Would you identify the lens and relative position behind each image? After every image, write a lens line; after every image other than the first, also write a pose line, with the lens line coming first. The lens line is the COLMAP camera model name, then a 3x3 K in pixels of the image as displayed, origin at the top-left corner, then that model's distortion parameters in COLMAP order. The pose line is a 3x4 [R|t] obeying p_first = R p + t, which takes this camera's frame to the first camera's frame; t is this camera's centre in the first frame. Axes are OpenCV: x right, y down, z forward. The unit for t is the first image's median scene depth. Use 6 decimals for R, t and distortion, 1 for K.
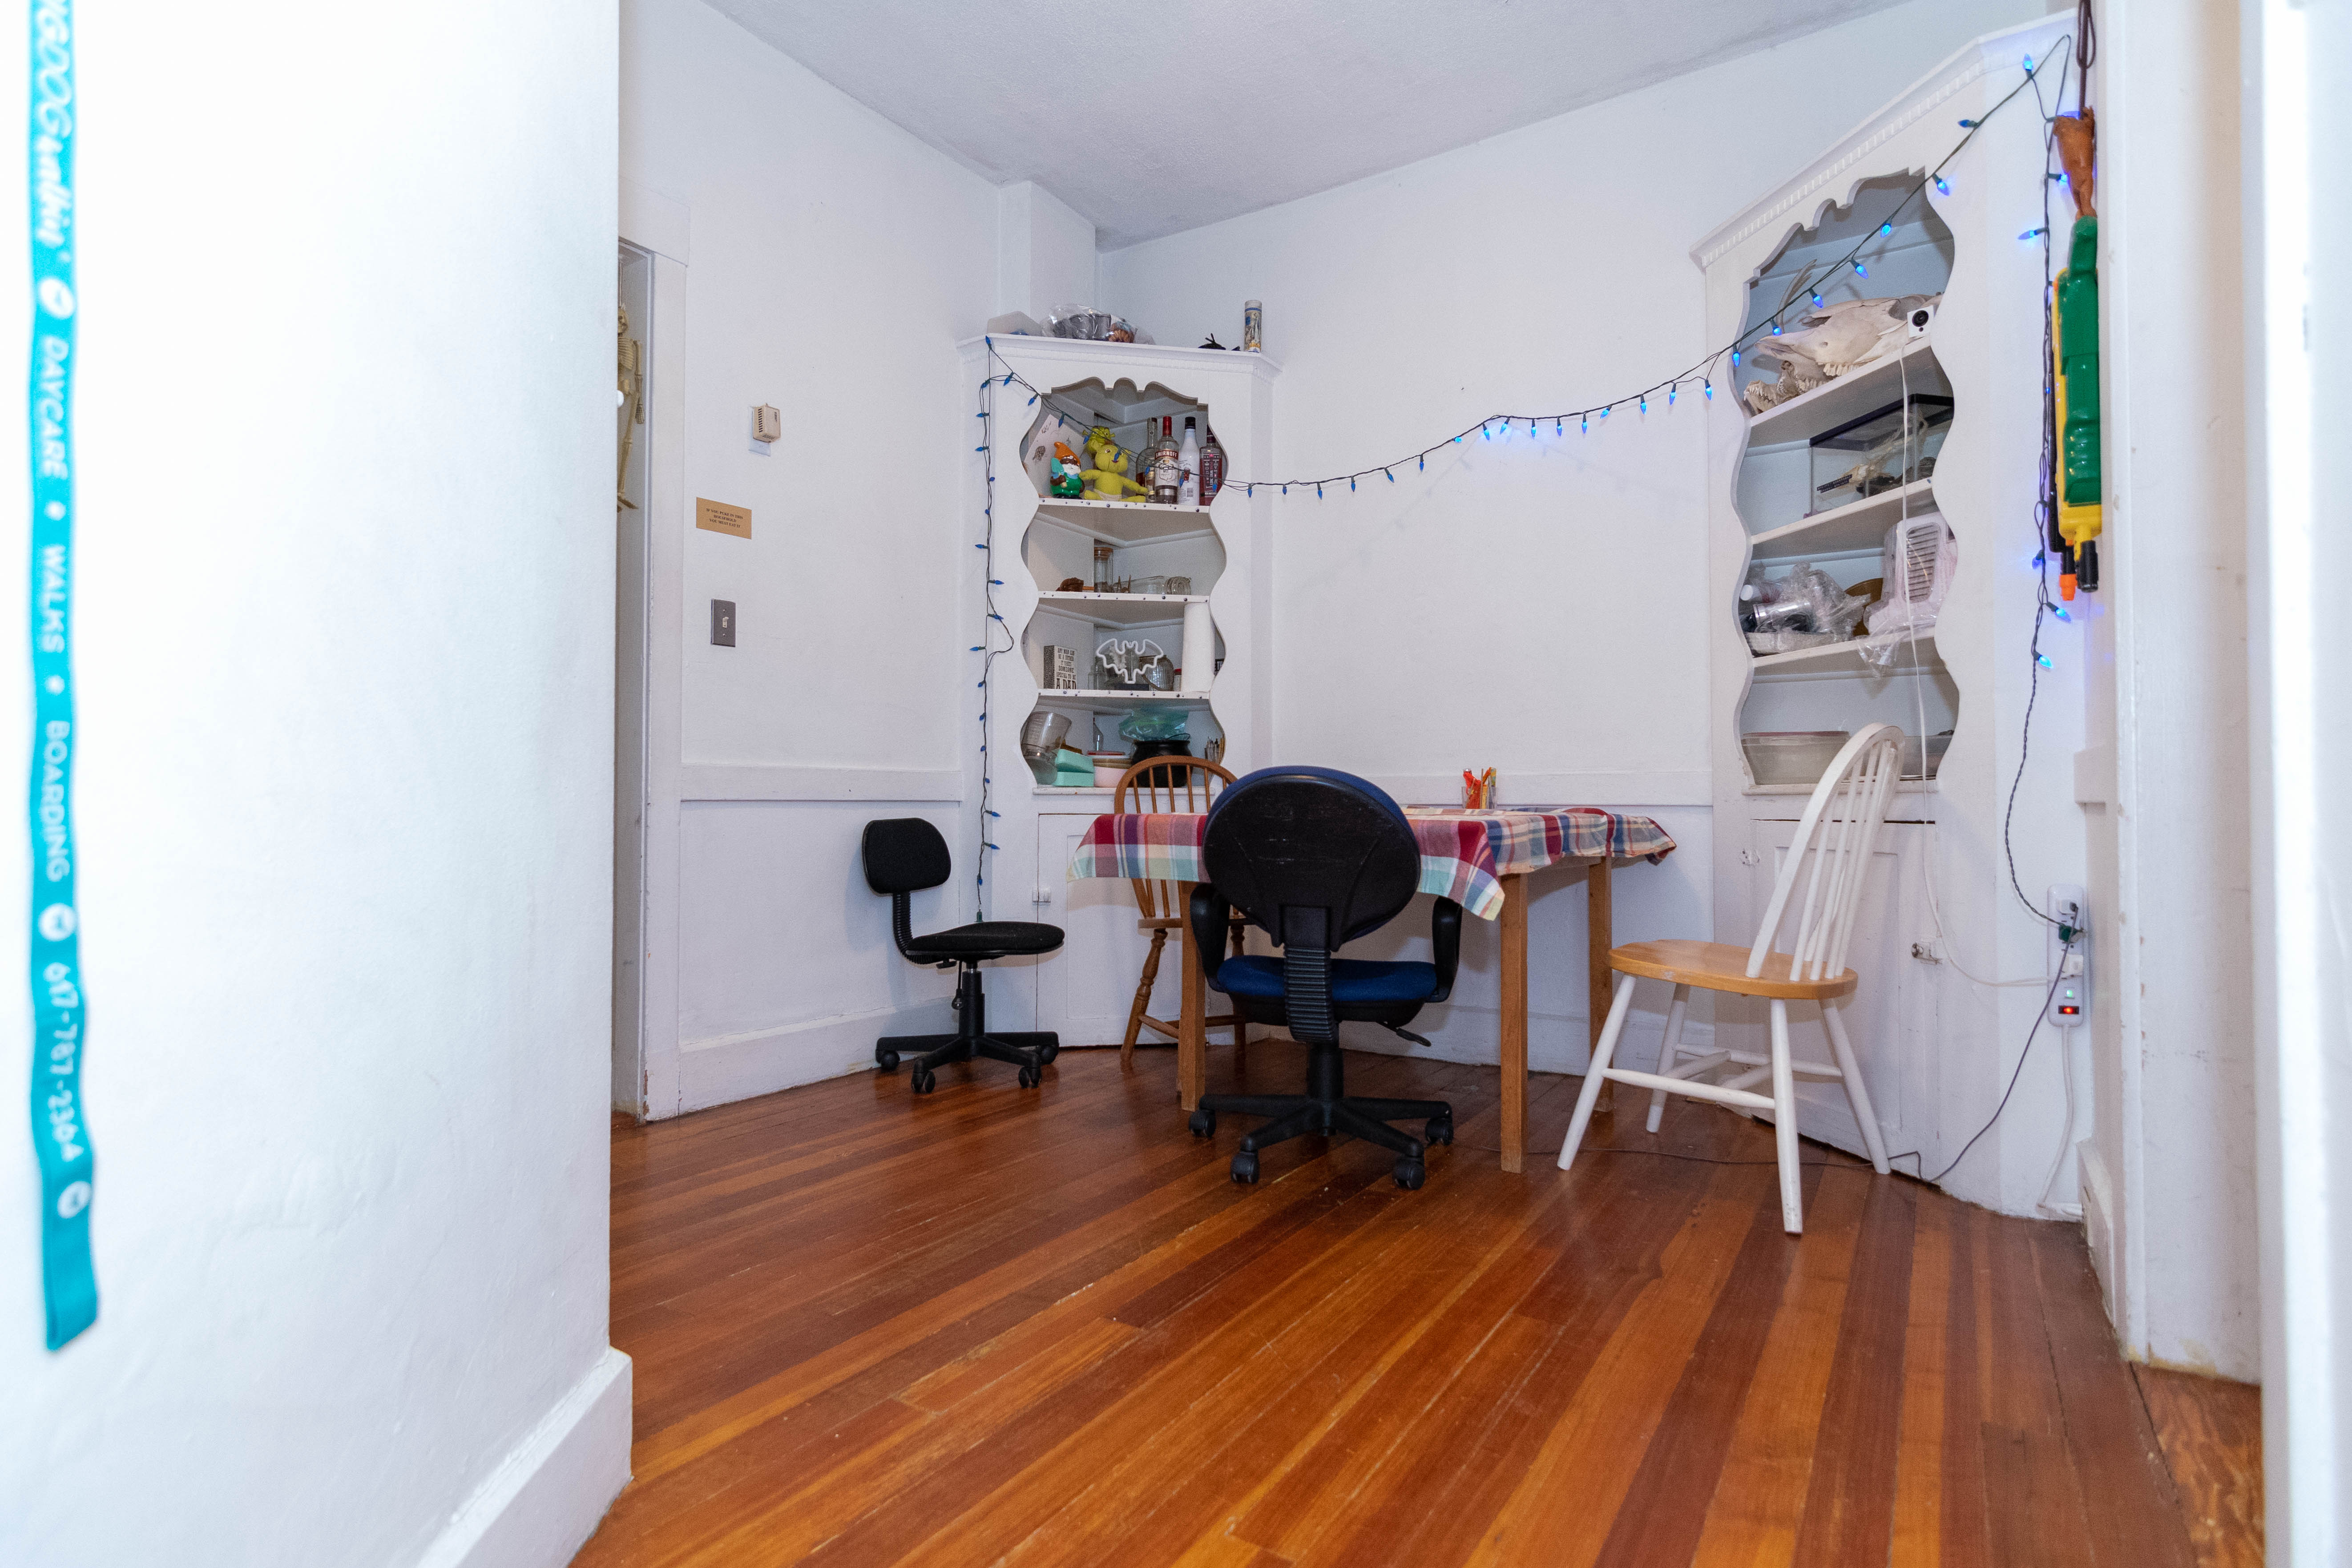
lens RADIAL K [[1142.2, 0, 1182.2], [0, 1142.2, 779.7], [0, 0, 1]] dist [0.001304, 0.000733]
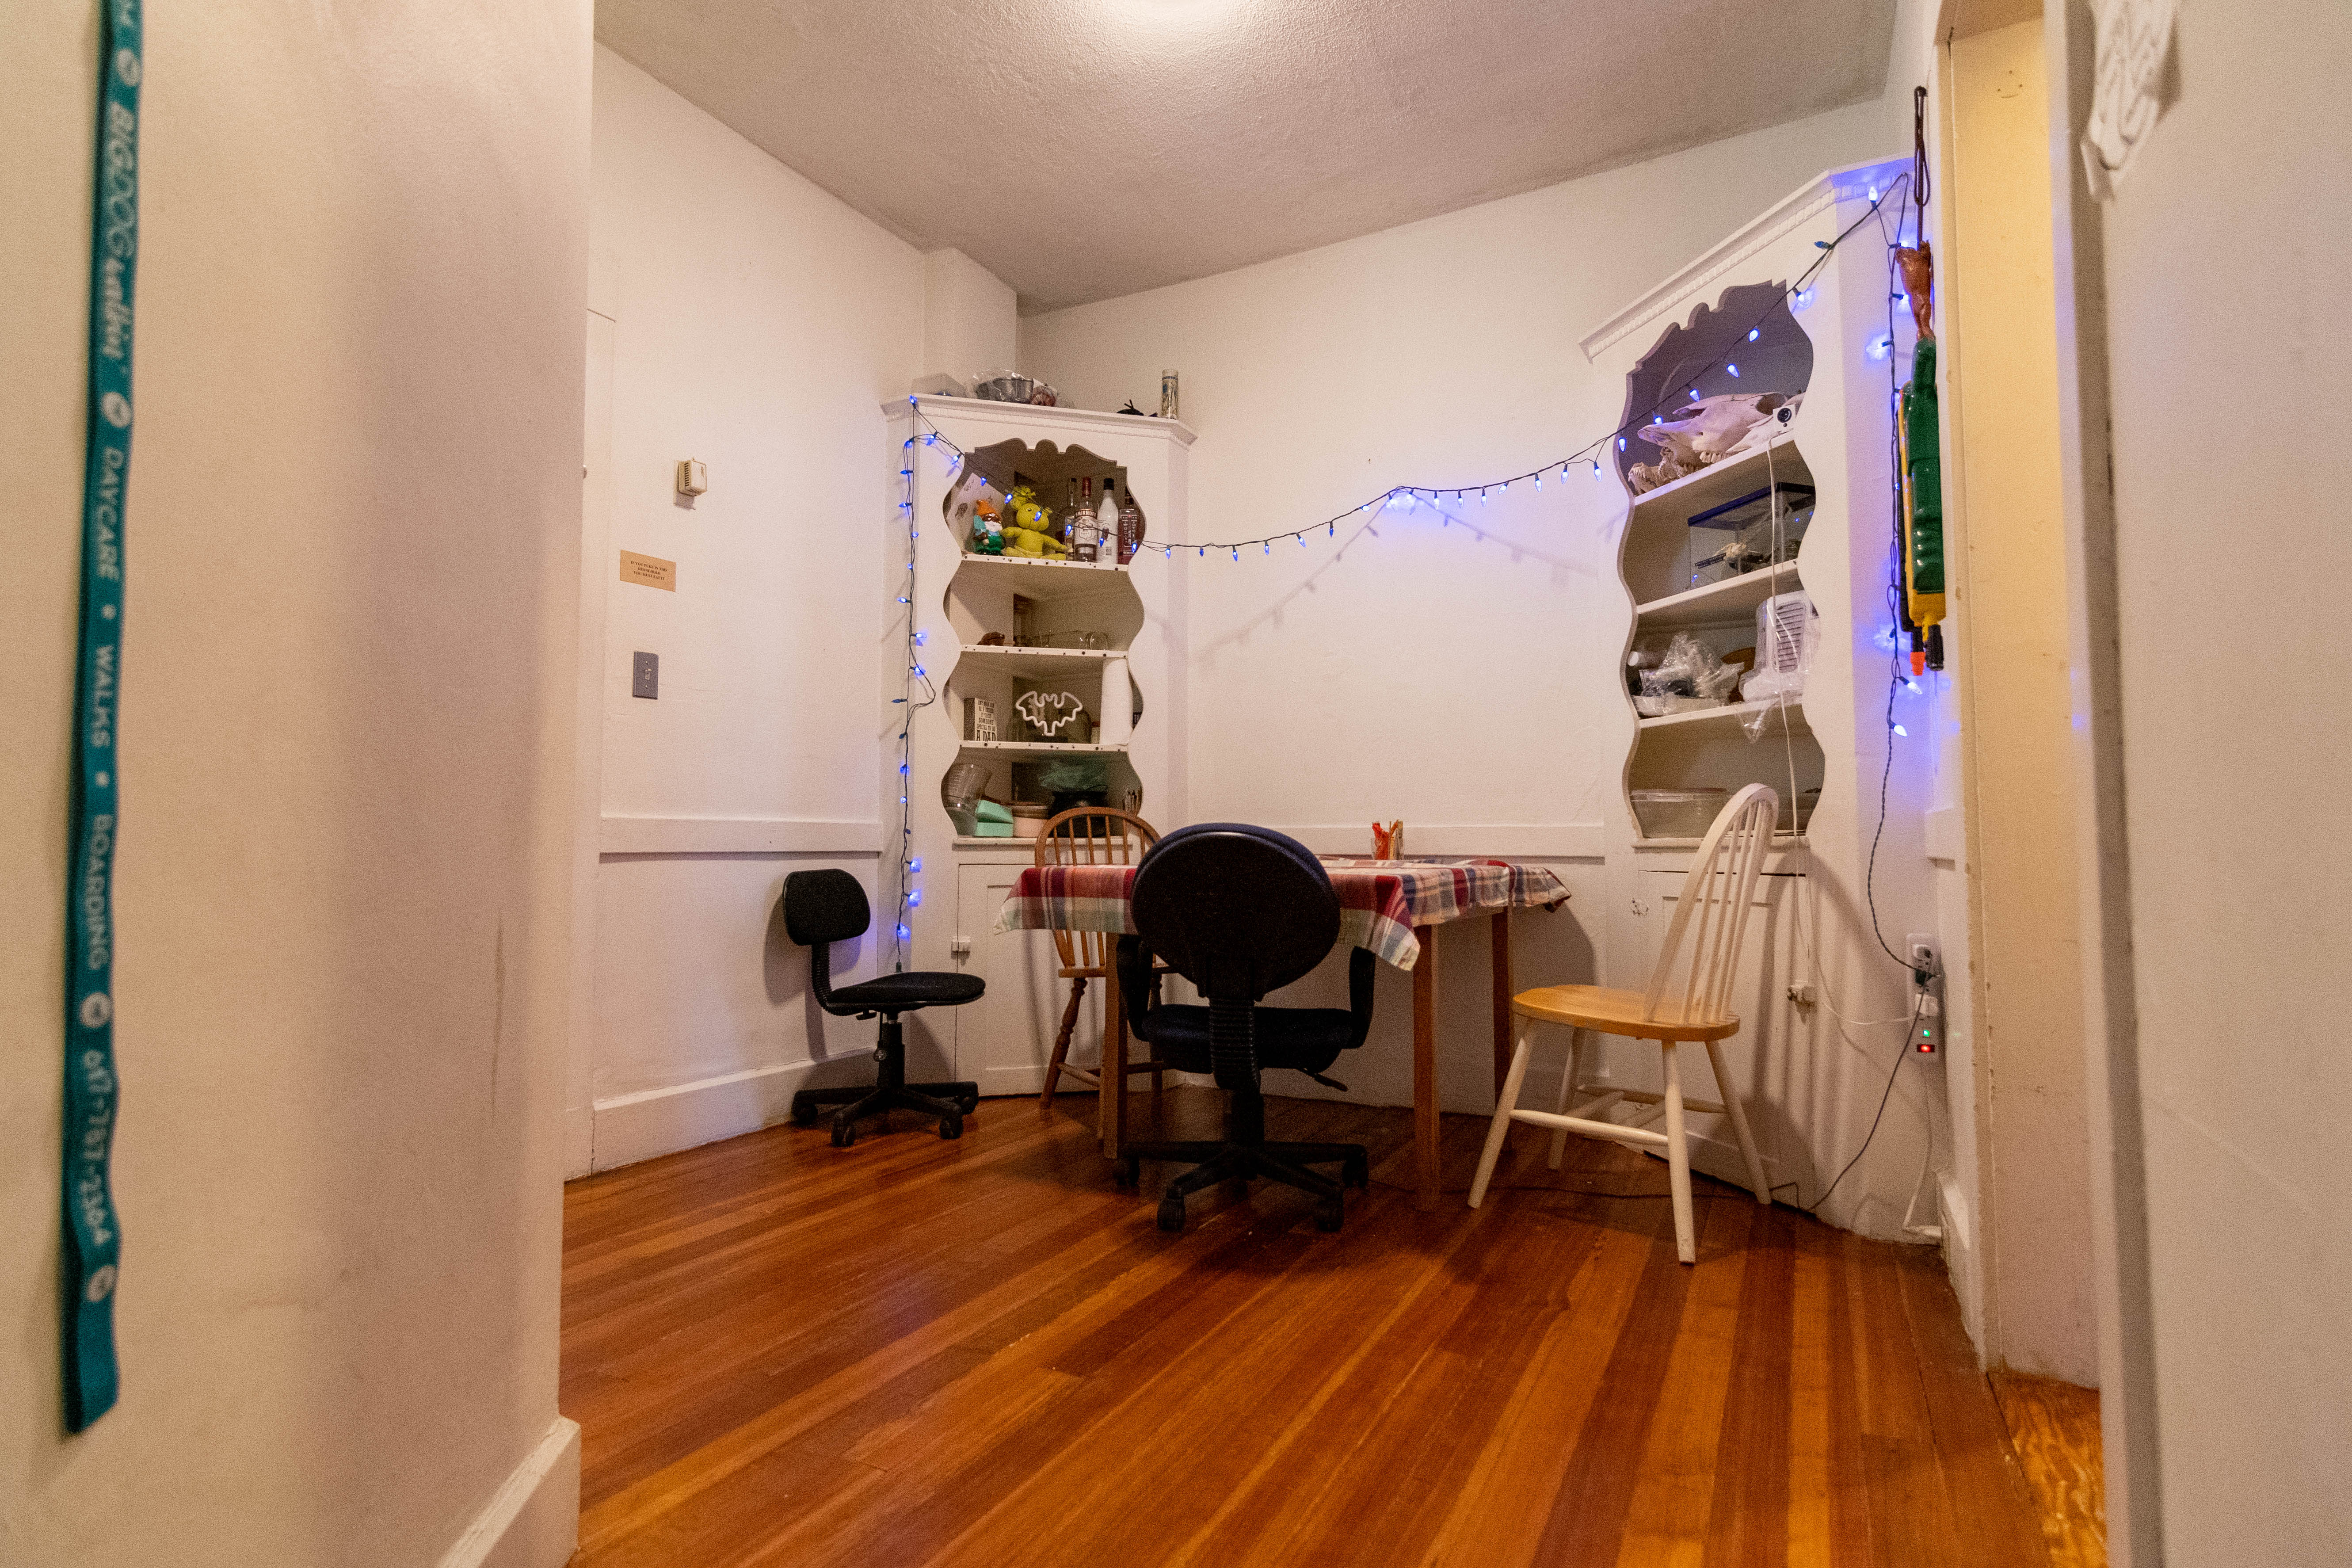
lens RADIAL K [[1131.7, 0, 1176.0], [0, 1131.7, 784.0], [0, 0, 1]] dist [0.000372, 0.000722]
pose [[0.996663, 0.004462, 0.081503, -0.022597], [-0.001684, 0.999416, -0.034121, -0.010290], [-0.081608, 0.033870, 0.996089, -0.022459]]
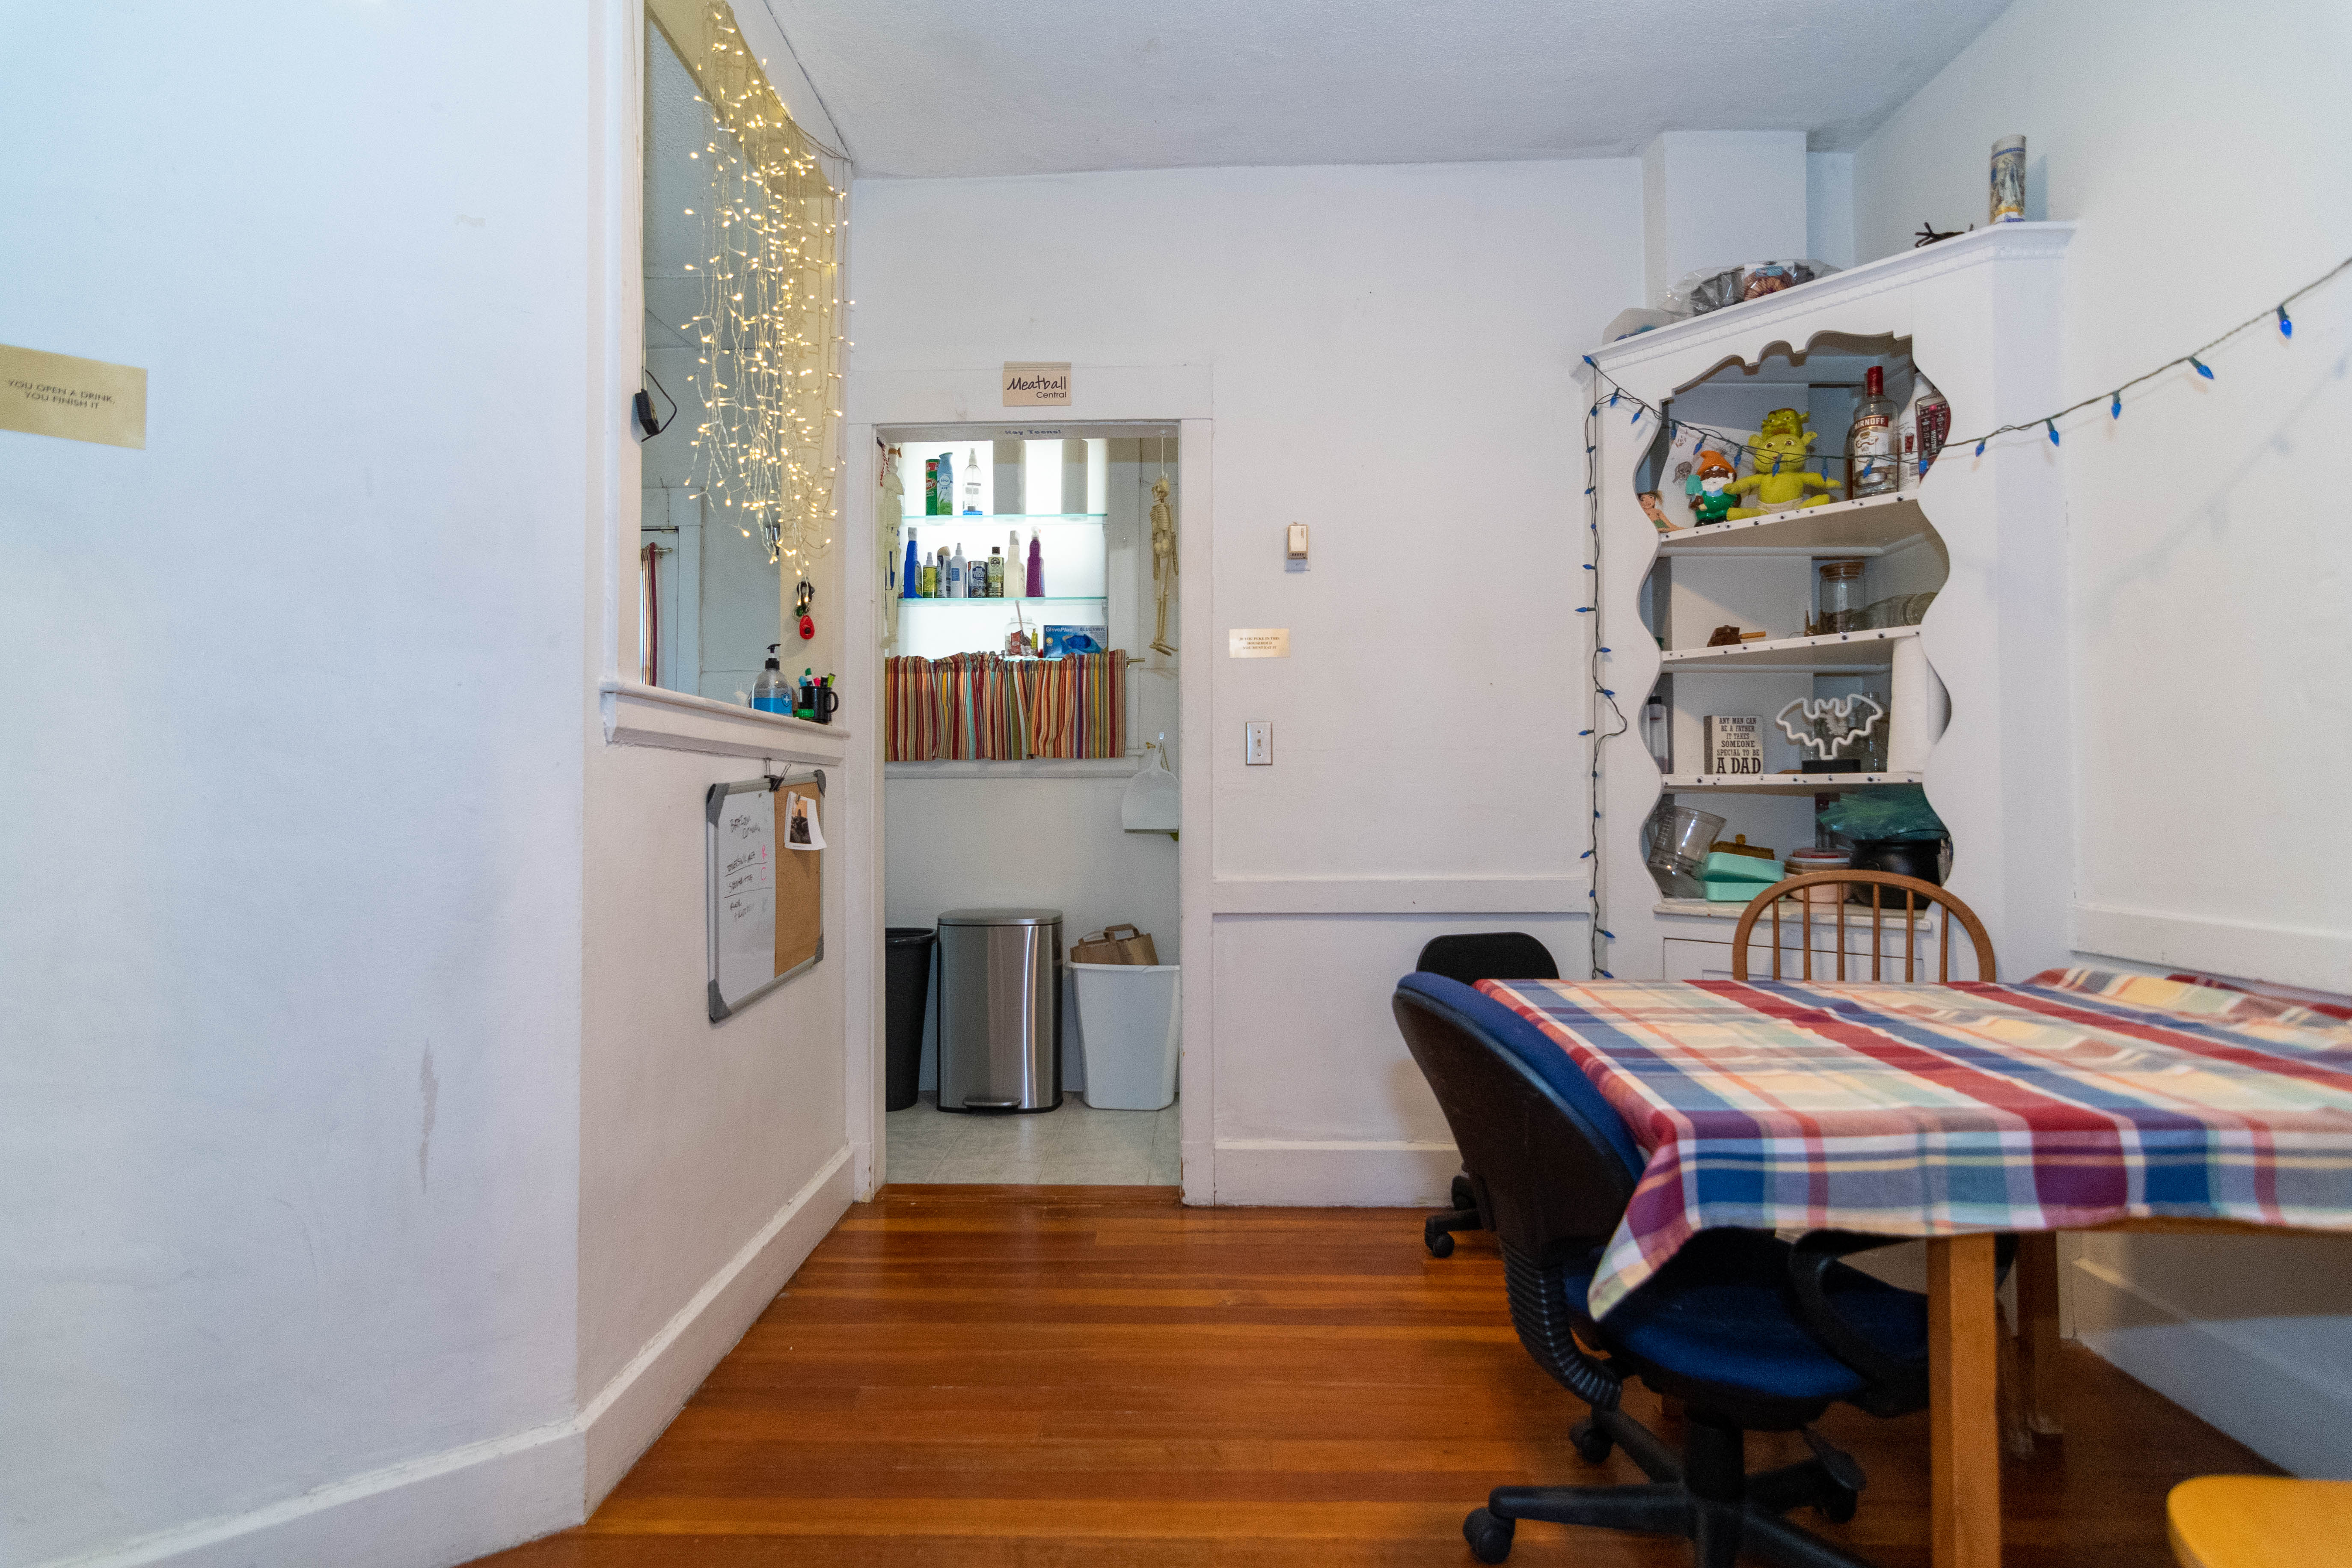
lens RADIAL K [[1131.7, 0, 1176.0], [0, 1131.7, 784.0], [0, 0, 1]] dist [0.000372, 0.000722]
pose [[0.549852, -0.020615, -0.835008, 0.477027], [0.015758, 0.999773, -0.014307, -0.098330], [0.835114, -0.005292, 0.550052, 0.416189]]
